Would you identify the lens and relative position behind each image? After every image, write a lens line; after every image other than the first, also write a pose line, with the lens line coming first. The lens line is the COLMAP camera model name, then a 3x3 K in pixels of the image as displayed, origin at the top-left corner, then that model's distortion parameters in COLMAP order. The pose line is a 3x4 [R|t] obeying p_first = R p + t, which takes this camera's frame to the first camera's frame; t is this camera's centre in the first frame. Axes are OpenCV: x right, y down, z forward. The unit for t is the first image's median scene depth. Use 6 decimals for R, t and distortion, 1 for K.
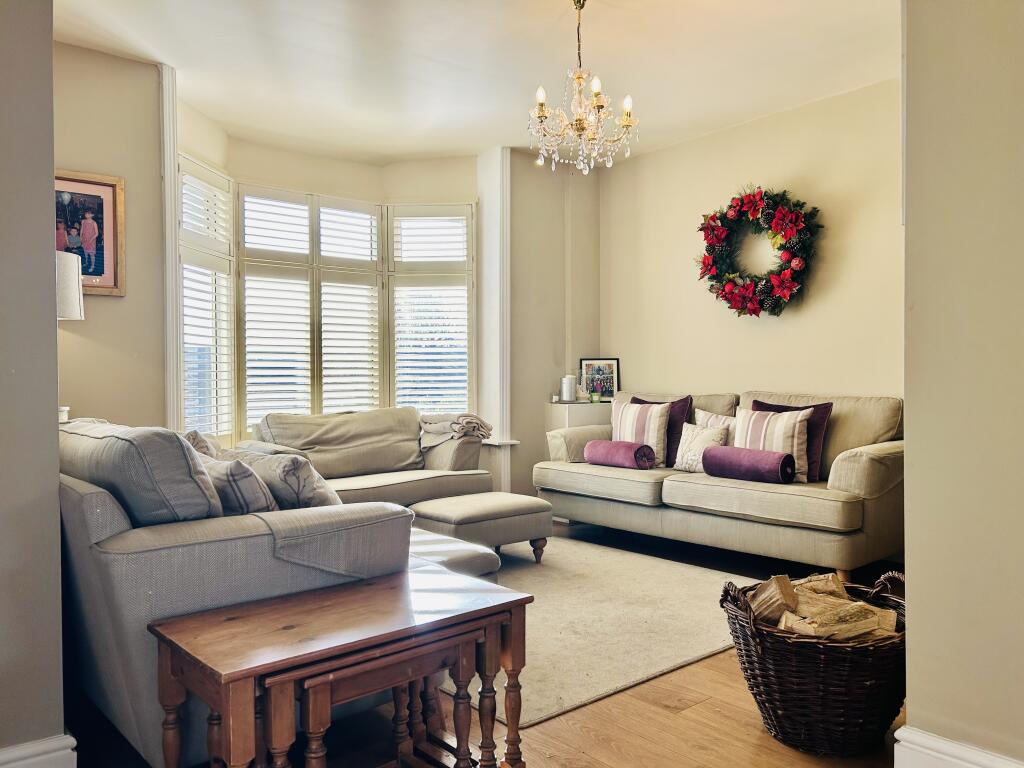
lens RADIAL K [[772.9, 0, 512.0], [0, 772.9, 384.0], [0, 0, 1]] dist [0.006217, 0.001507]
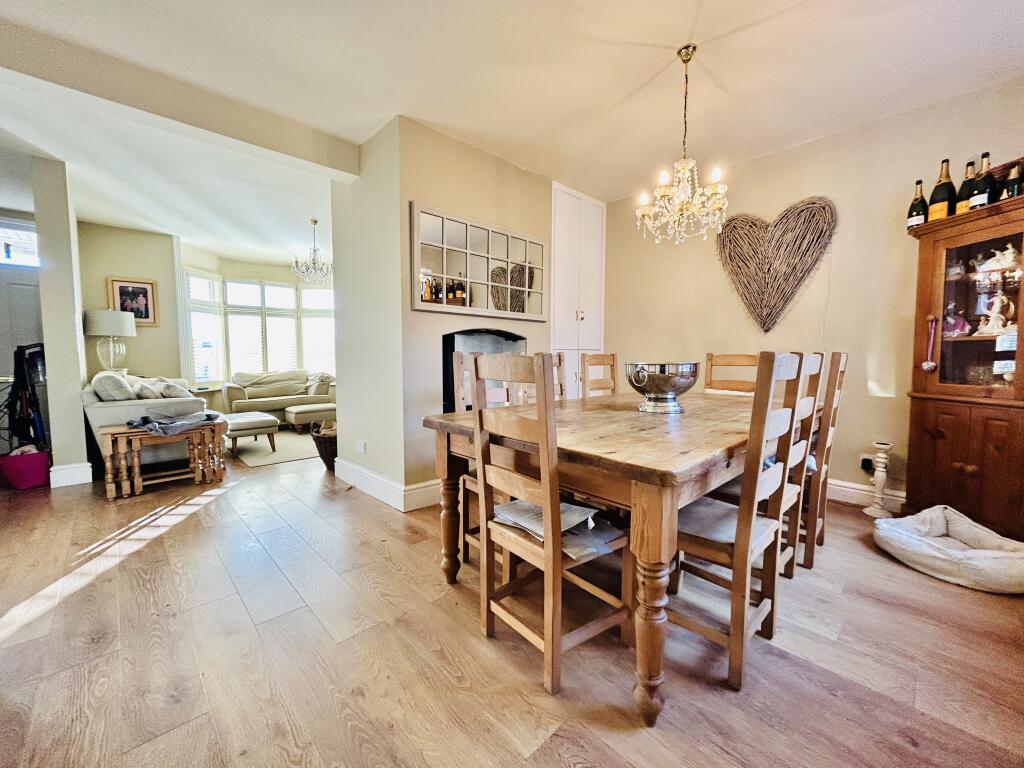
lens RADIAL K [[416.5, 0, 512.0], [0, 416.5, 384.0], [0, 0, 1]] dist [-0.001126, -0.000091]
pose [[0.998489, 0.002747, 0.054886, 0.510540], [-0.006106, 0.998111, 0.061131, -0.010752], [-0.054614, -0.061373, 0.996620, -0.394694]]
